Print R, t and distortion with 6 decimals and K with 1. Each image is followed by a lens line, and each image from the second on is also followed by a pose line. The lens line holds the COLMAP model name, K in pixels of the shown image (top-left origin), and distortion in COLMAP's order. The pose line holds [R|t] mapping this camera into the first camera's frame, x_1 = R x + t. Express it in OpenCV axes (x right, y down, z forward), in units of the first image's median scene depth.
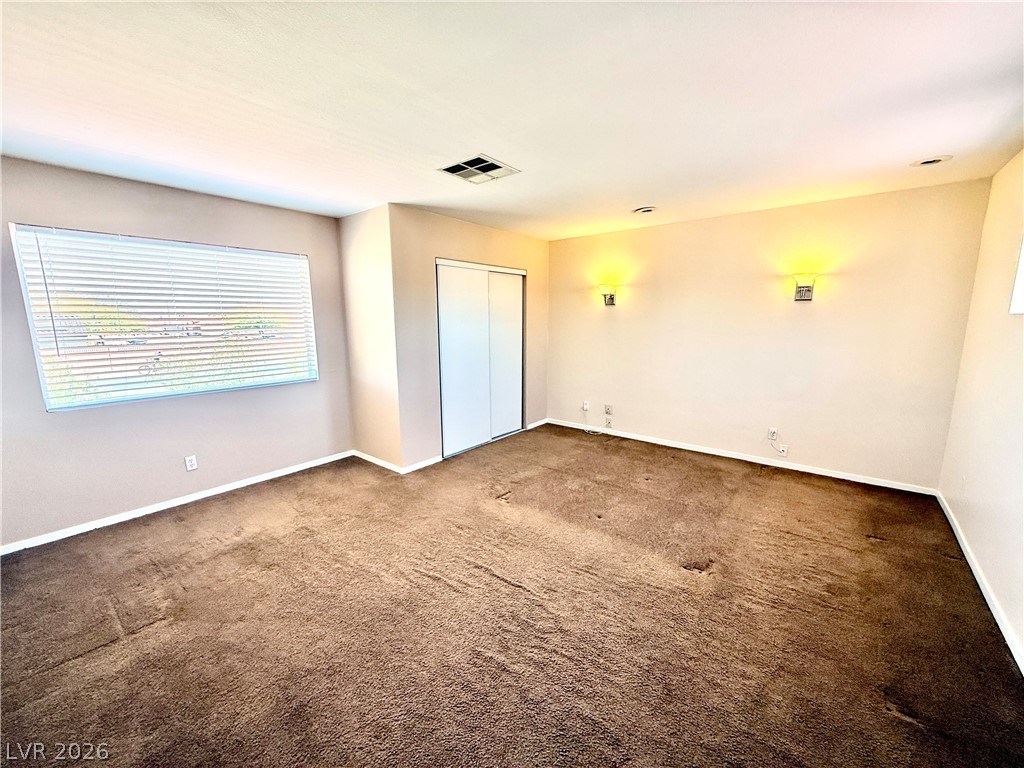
lens RADIAL K [[410.4, 0, 509.7], [0, 410.4, 380.8], [0, 0, 1]] dist [0.002190, -0.000308]
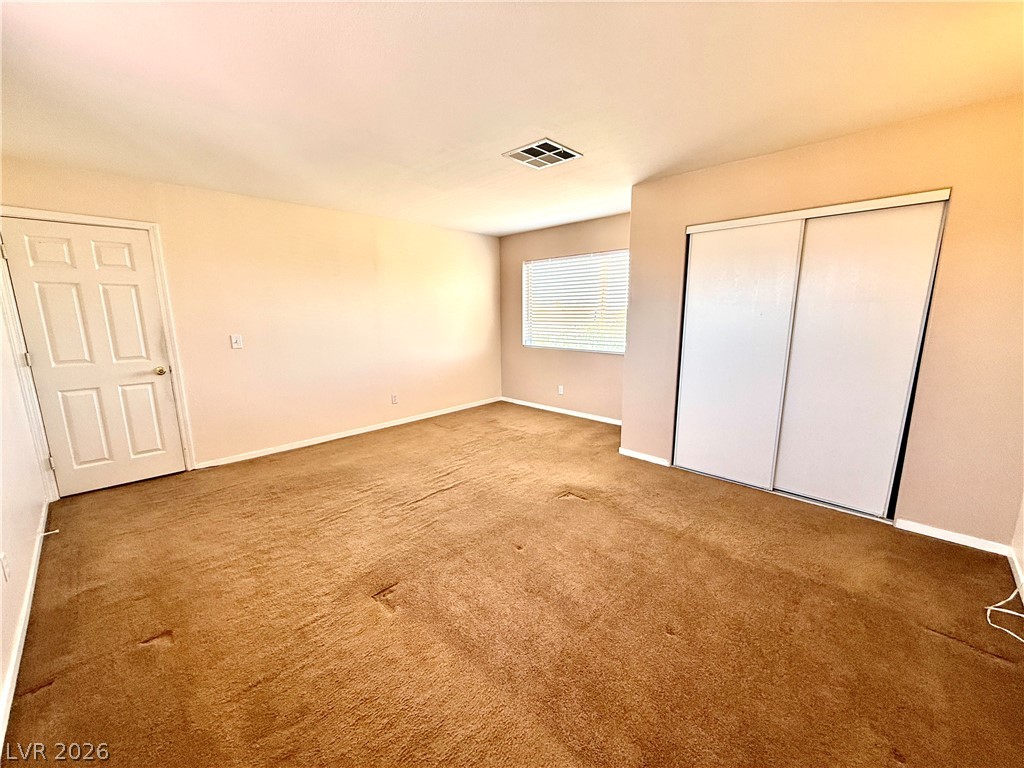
lens RADIAL K [[410.4, 0, 510.0], [0, 410.4, 389.1], [0, 0, 1]] dist [0.002190, -0.000308]
pose [[-0.094887, 0.196601, -0.975881, 0.797944], [-0.143881, 0.967303, 0.208862, -0.113009], [0.985035, 0.160229, -0.063497, 0.821026]]
